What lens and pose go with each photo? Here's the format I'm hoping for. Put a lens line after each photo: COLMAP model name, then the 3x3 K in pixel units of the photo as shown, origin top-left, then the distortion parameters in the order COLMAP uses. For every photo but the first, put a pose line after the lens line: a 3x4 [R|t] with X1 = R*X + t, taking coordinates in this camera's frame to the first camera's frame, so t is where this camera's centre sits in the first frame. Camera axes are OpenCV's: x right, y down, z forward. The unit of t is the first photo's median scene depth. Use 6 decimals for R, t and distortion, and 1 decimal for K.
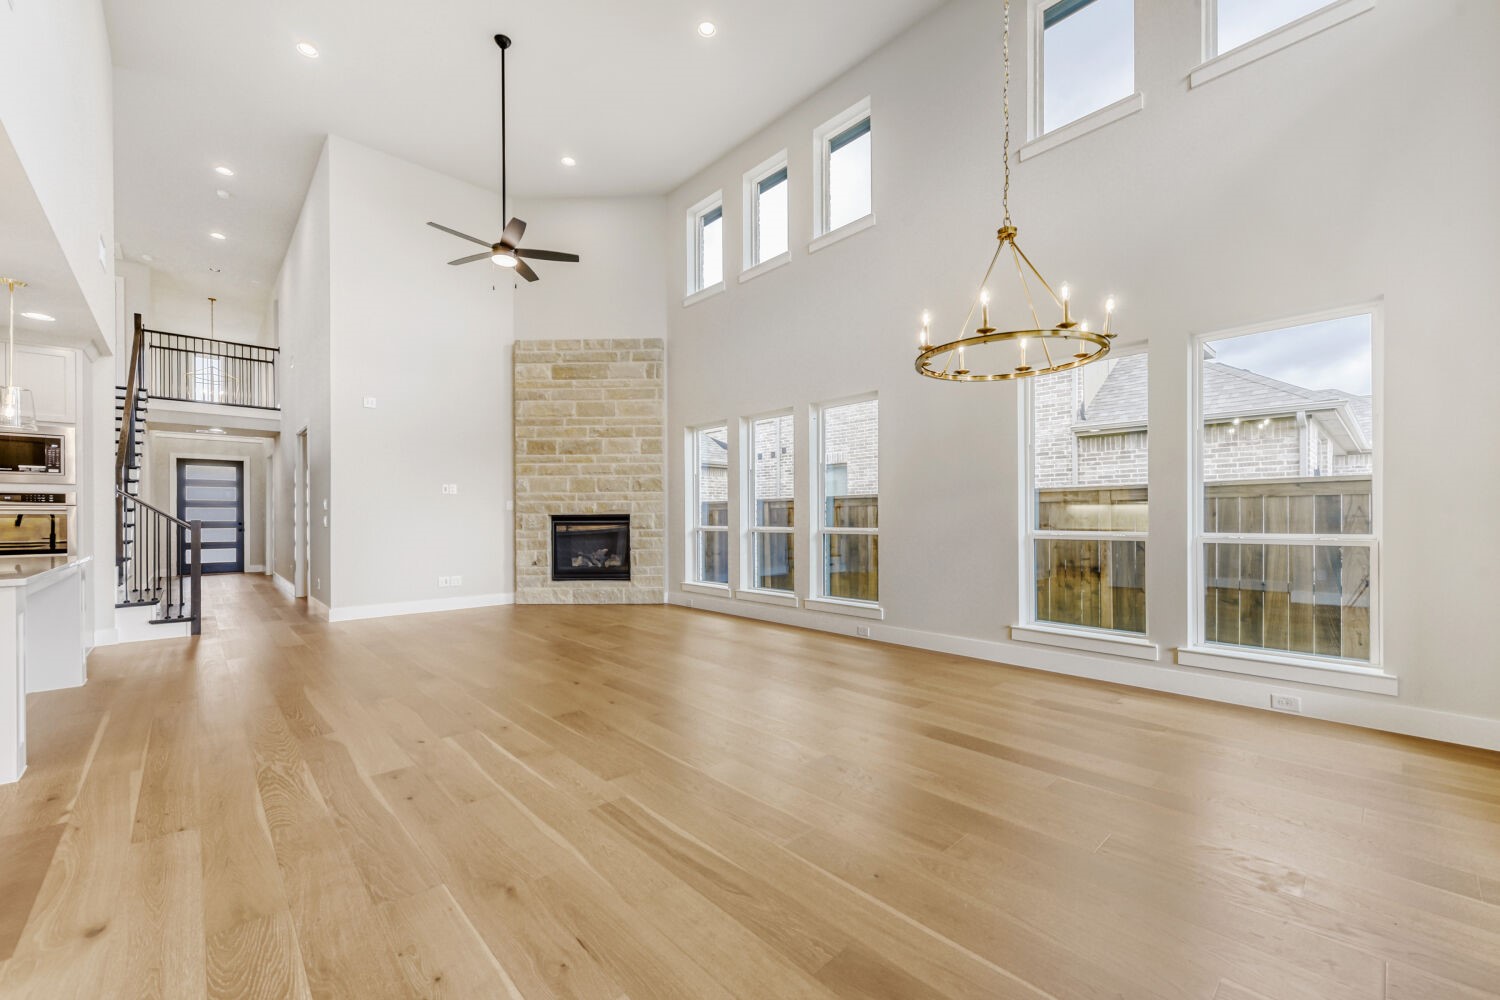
lens RADIAL K [[594.8, 0, 747.0], [0, 594.8, 519.4], [0, 0, 1]] dist [-0.002000, -0.000233]
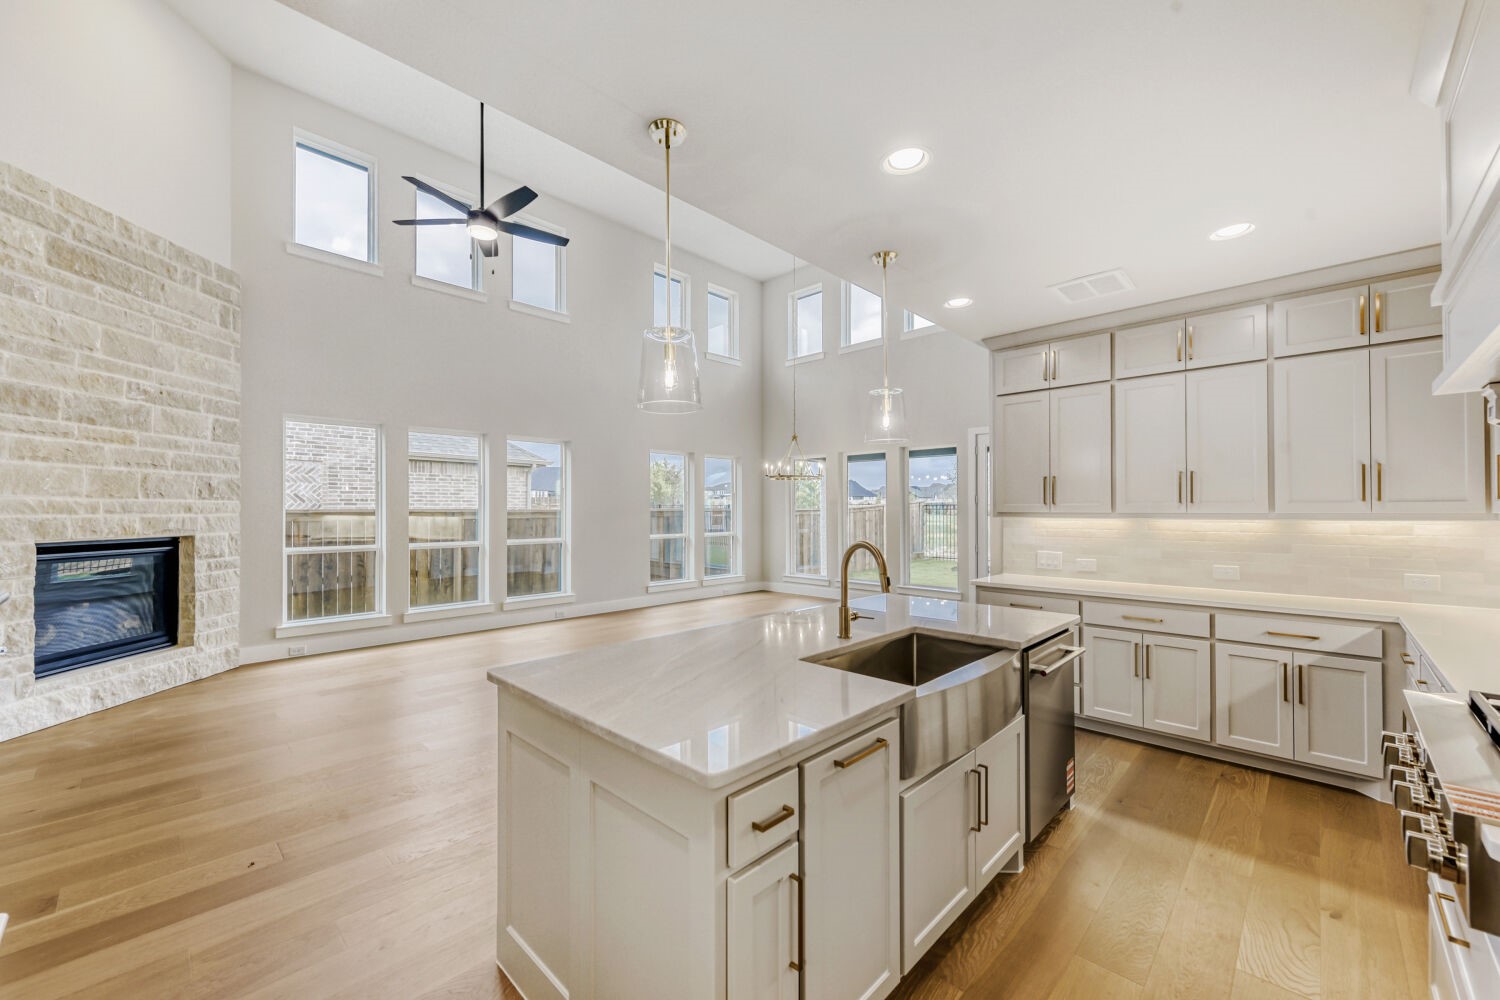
lens RADIAL K [[594.8, 0, 745.9], [0, 594.8, 506.3], [0, 0, 1]] dist [-0.002000, -0.000233]
pose [[-0.052835, 0.012363, 0.998527, -0.842012], [0.005251, 0.999913, -0.012102, -0.028614], [-0.998589, 0.004604, -0.052895, 0.458023]]
